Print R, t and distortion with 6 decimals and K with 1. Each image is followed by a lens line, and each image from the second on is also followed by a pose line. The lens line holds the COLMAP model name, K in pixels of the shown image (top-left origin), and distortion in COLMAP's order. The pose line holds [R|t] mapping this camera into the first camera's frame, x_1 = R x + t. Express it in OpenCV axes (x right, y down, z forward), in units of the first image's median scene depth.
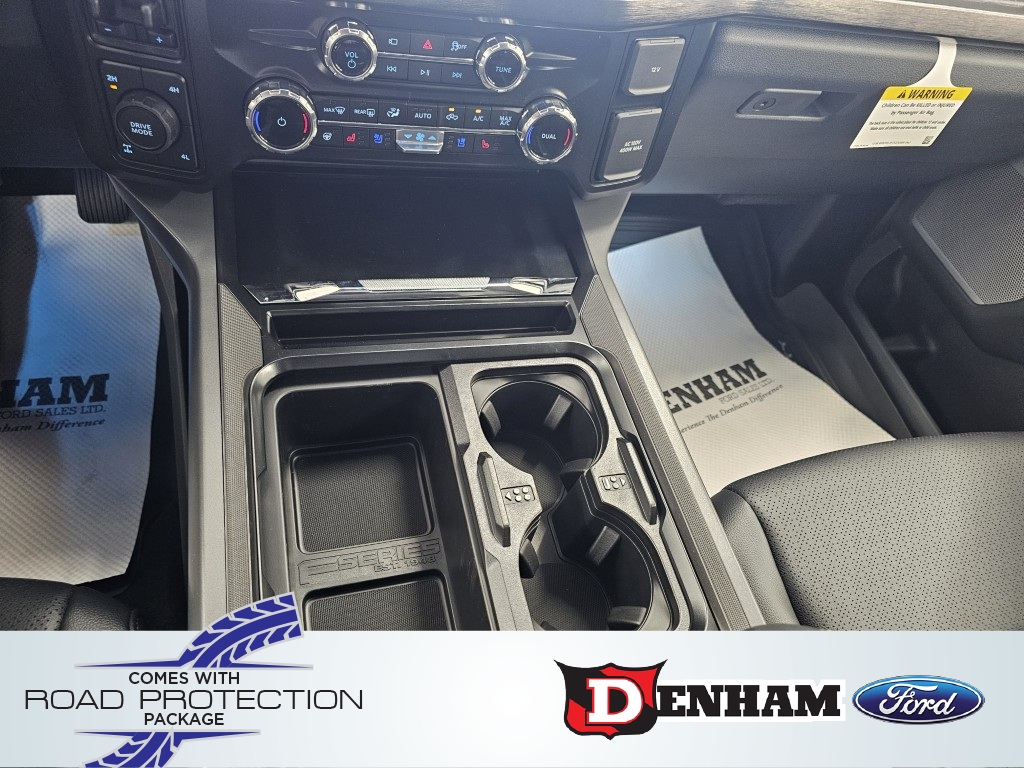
lens RADIAL K [[701.0, 0, 516.9], [0, 701.0, 390.7], [0, 0, 1]] dist [0.037854, -0.040638]
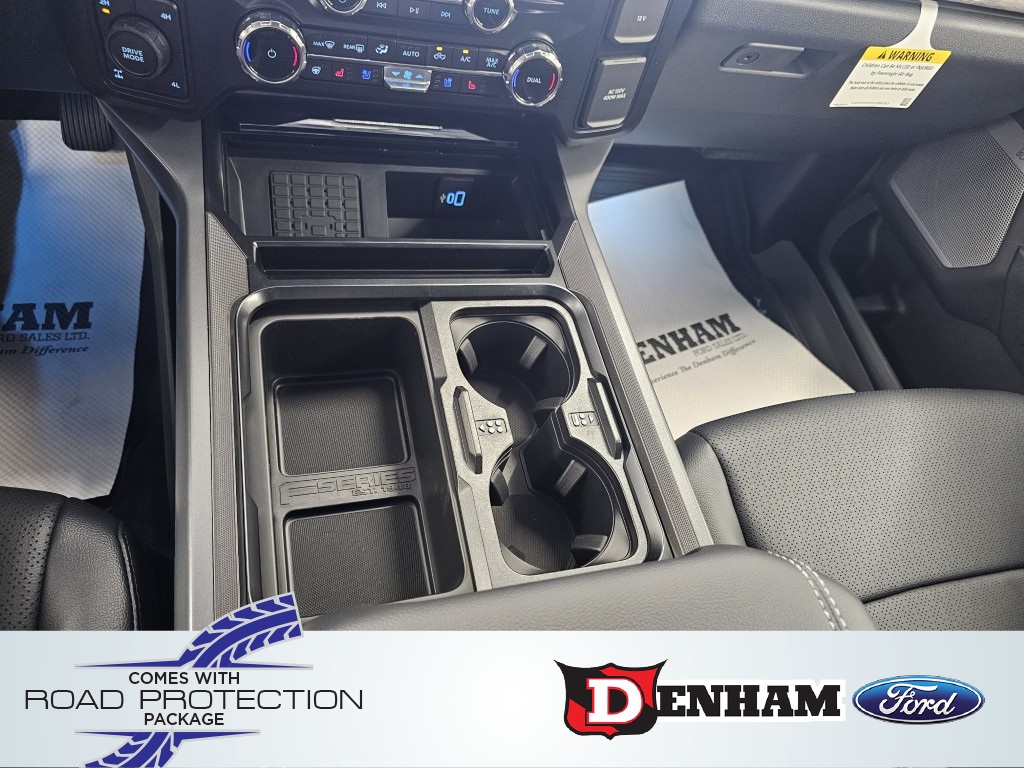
lens RADIAL K [[701.3, 0, 510.9], [0, 701.3, 379.7], [0, 0, 1]] dist [0.036125, -0.039602]
pose [[0.999148, 0.036110, 0.019960, 0.006430], [-0.037094, 0.997993, 0.051324, 0.018825], [-0.018066, -0.052021, 0.998483, -0.038608]]
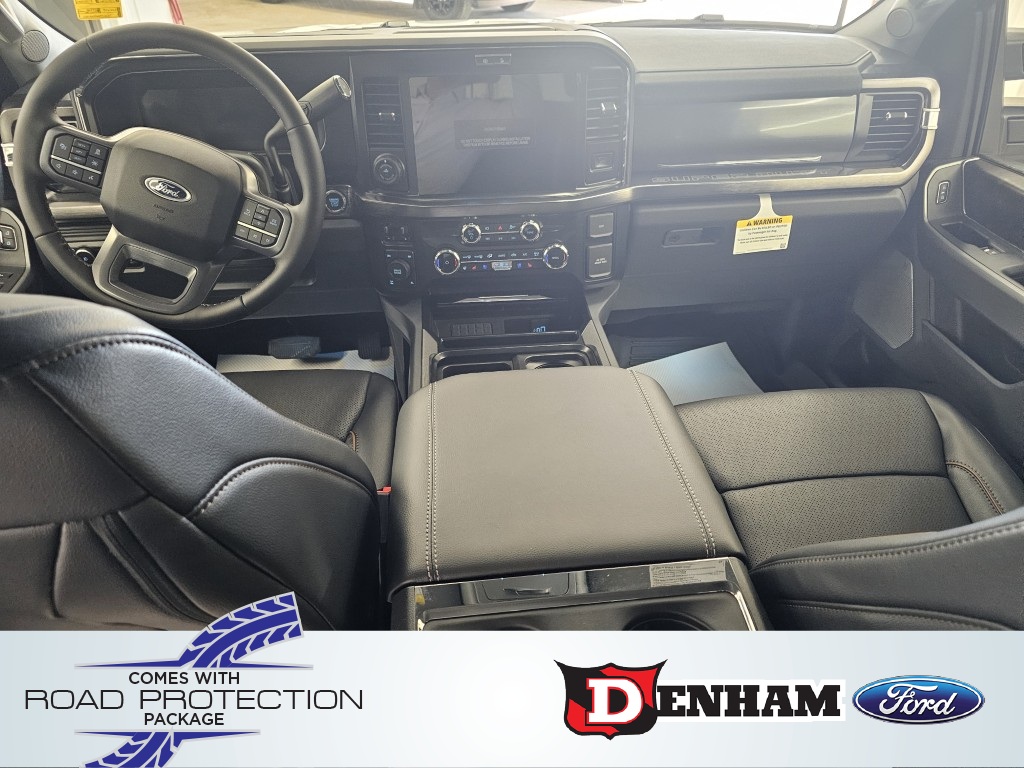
lens RADIAL K [[686.3, 0, 512.0], [0, 686.3, 384.0], [0, 0, 1]] dist [0.059586, -0.074577]
pose [[0.959515, -0.105788, -0.261037, 0.418994], [0.006815, 0.935234, -0.353965, 0.767260], [0.281576, 0.337856, 0.898092, -0.867139]]
